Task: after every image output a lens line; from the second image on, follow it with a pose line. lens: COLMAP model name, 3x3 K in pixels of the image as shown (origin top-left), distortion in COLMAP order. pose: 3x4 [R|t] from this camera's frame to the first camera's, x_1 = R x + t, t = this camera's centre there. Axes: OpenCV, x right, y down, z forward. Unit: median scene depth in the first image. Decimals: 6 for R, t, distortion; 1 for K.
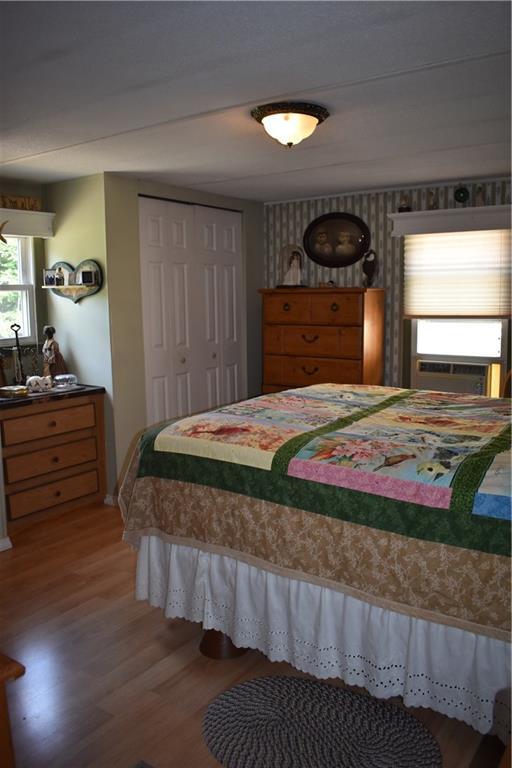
lens RADIAL K [[628.9, 0, 256.0], [0, 628.9, 384.0], [0, 0, 1]] dist [-0.067181, 0.001420]
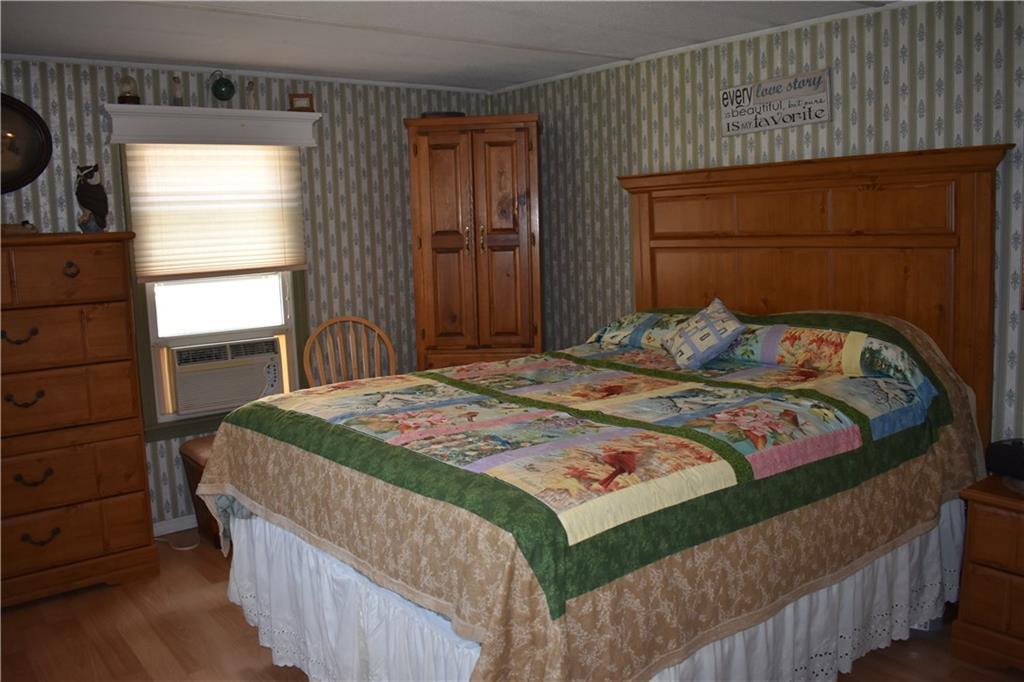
lens RADIAL K [[838.6, 0, 512.0], [0, 838.6, 341.0], [0, 0, 1]] dist [-0.067181, 0.001420]
pose [[0.282878, -0.134331, 0.949703, -0.433375], [0.158121, 0.983128, 0.091961, -0.068548], [-0.946033, 0.124154, 0.299346, 0.450764]]
